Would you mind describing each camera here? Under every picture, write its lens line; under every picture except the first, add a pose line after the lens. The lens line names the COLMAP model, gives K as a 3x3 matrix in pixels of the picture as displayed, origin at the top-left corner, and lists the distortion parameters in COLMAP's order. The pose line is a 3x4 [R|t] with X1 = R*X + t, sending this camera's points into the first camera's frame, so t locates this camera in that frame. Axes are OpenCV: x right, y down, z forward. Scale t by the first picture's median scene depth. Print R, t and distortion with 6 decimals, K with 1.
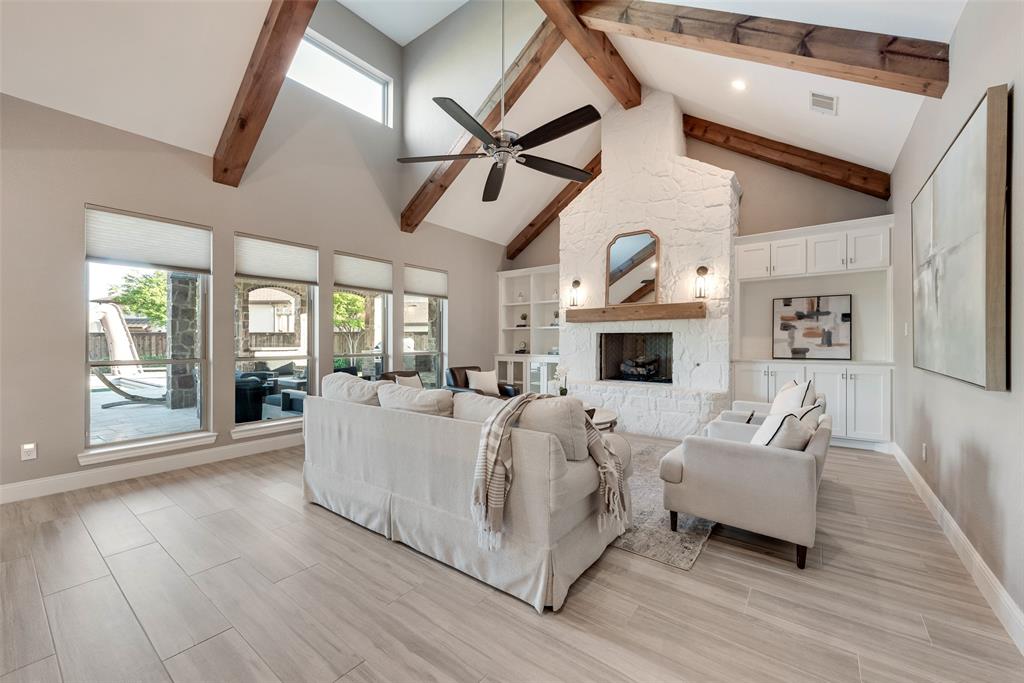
lens RADIAL K [[400.1, 0, 508.2], [0, 400.1, 341.8], [0, 0, 1]] dist [0.008609, -0.001665]
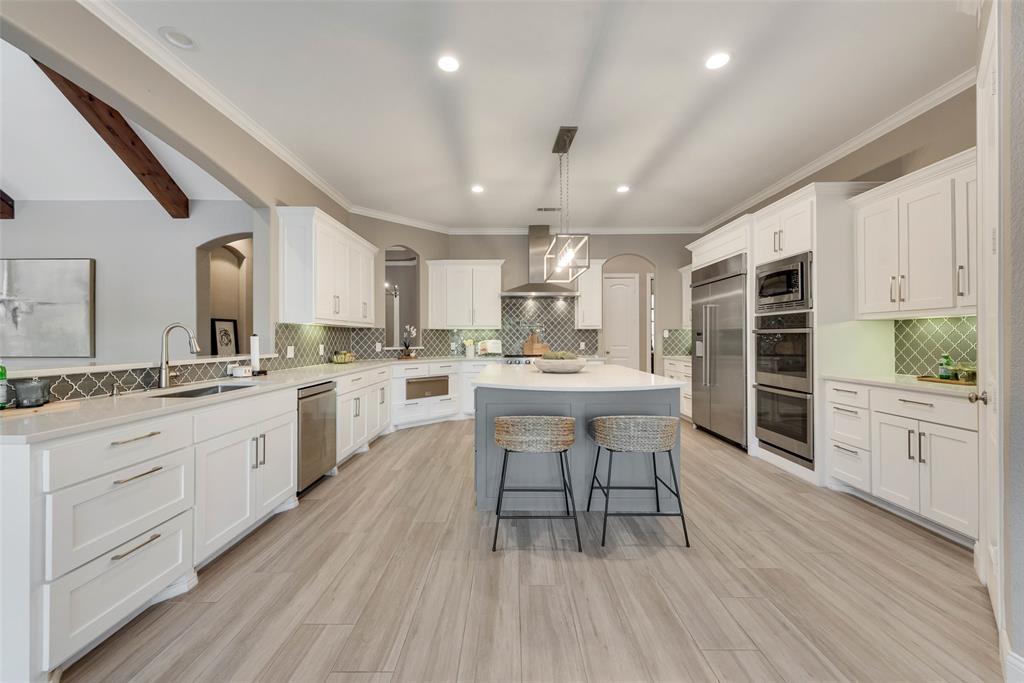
lens RADIAL K [[400.1, 0, 505.3], [0, 400.1, 339.1], [0, 0, 1]] dist [0.008609, -0.001665]
pose [[-0.606247, 0.003353, 0.795269, -1.016098], [0.005999, 0.999982, 0.000357, -0.000242], [-0.795254, 0.004988, -0.606257, 0.115411]]
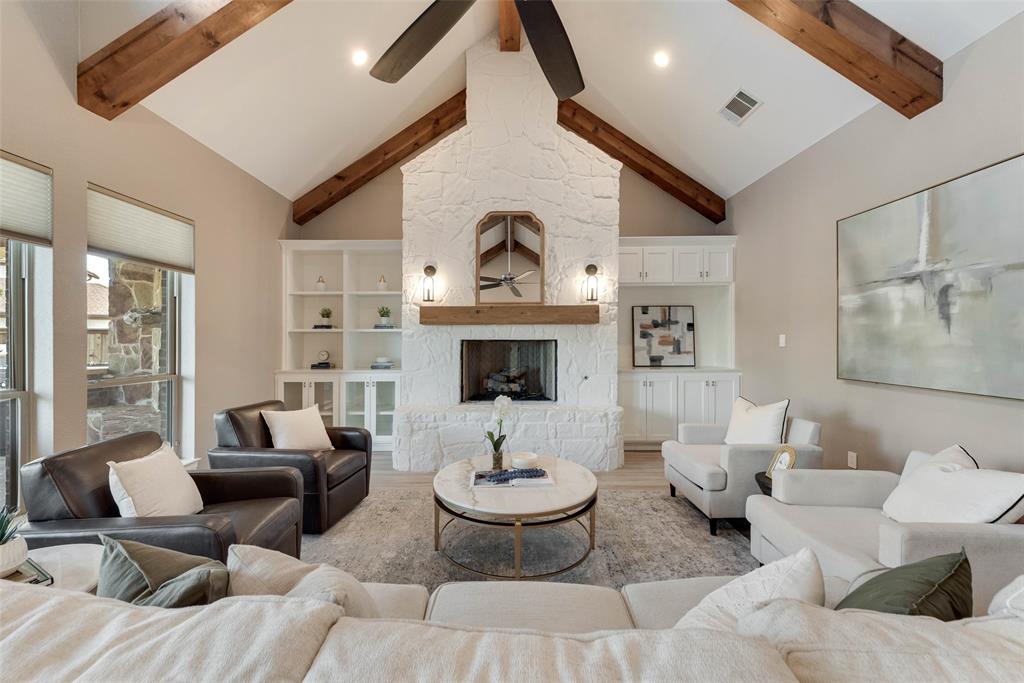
lens RADIAL K [[400.1, 0, 505.2], [0, 400.1, 342.3], [0, 0, 1]] dist [0.008609, -0.001665]
pose [[0.794316, -0.003928, 0.607493, -0.183761], [0.002320, 0.999991, 0.003433, -0.022045], [-0.607501, -0.001317, 0.794318, 0.410231]]
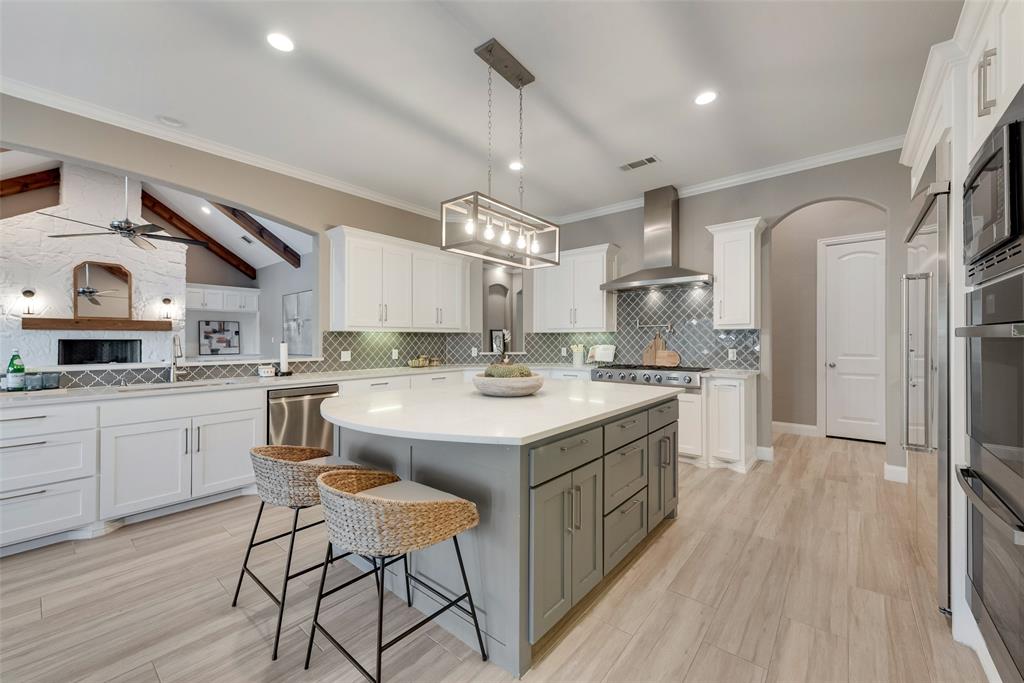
lens RADIAL K [[400.1, 0, 507.6], [0, 400.1, 340.9], [0, 0, 1]] dist [0.008609, -0.001665]
pose [[0.040603, 0.002802, 0.999171, -1.015271], [0.006250, 0.999976, -0.003059, -0.006023], [-0.999156, 0.006369, 0.040584, -0.397913]]
